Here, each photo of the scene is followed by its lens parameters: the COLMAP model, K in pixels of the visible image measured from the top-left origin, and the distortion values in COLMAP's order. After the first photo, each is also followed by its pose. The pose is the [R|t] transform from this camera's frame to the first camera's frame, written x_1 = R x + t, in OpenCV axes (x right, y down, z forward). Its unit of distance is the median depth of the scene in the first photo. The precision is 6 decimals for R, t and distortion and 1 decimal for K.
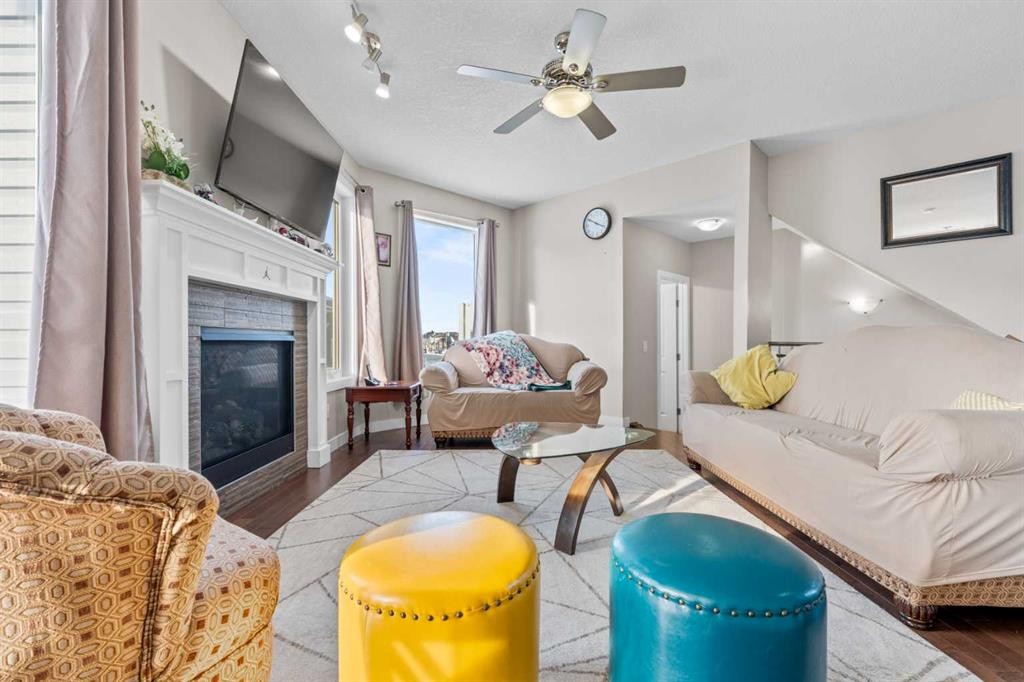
lens RADIAL K [[450.4, 0, 512.0], [0, 450.4, 341.0], [0, 0, 1]] dist [0.000750, 0.000215]
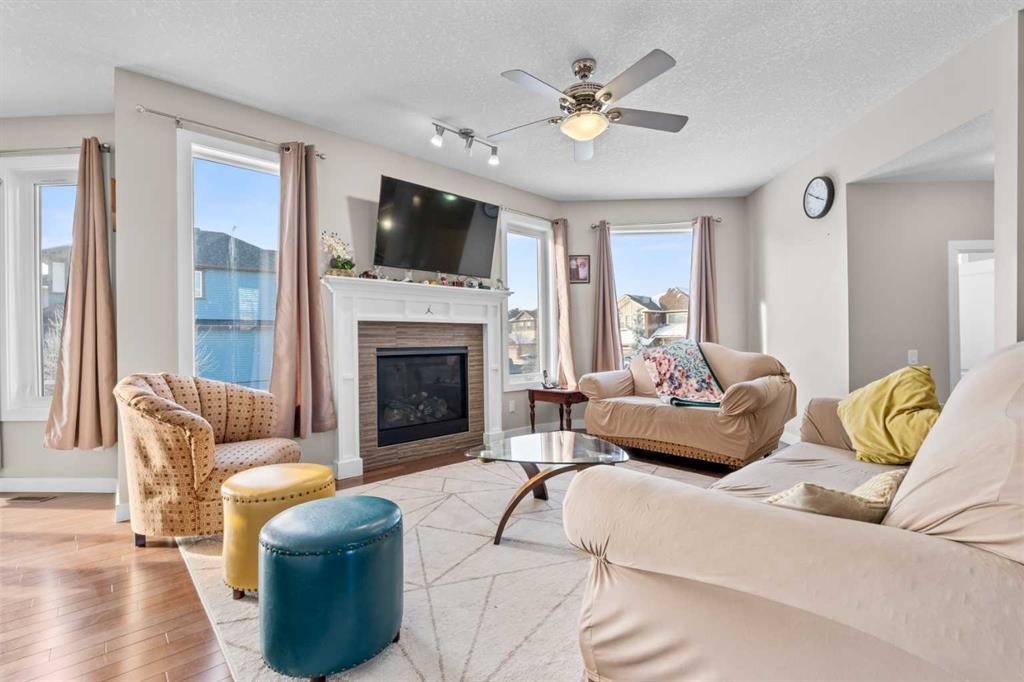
lens RADIAL K [[449.2, 0, 512.0], [0, 449.2, 341.0], [0, 0, 1]] dist [-0.012643, -0.000062]
pose [[0.676590, -0.010011, -0.736292, 0.455784], [0.013392, 0.999909, -0.001289, -0.024127], [0.736238, -0.008989, 0.676663, 0.109969]]
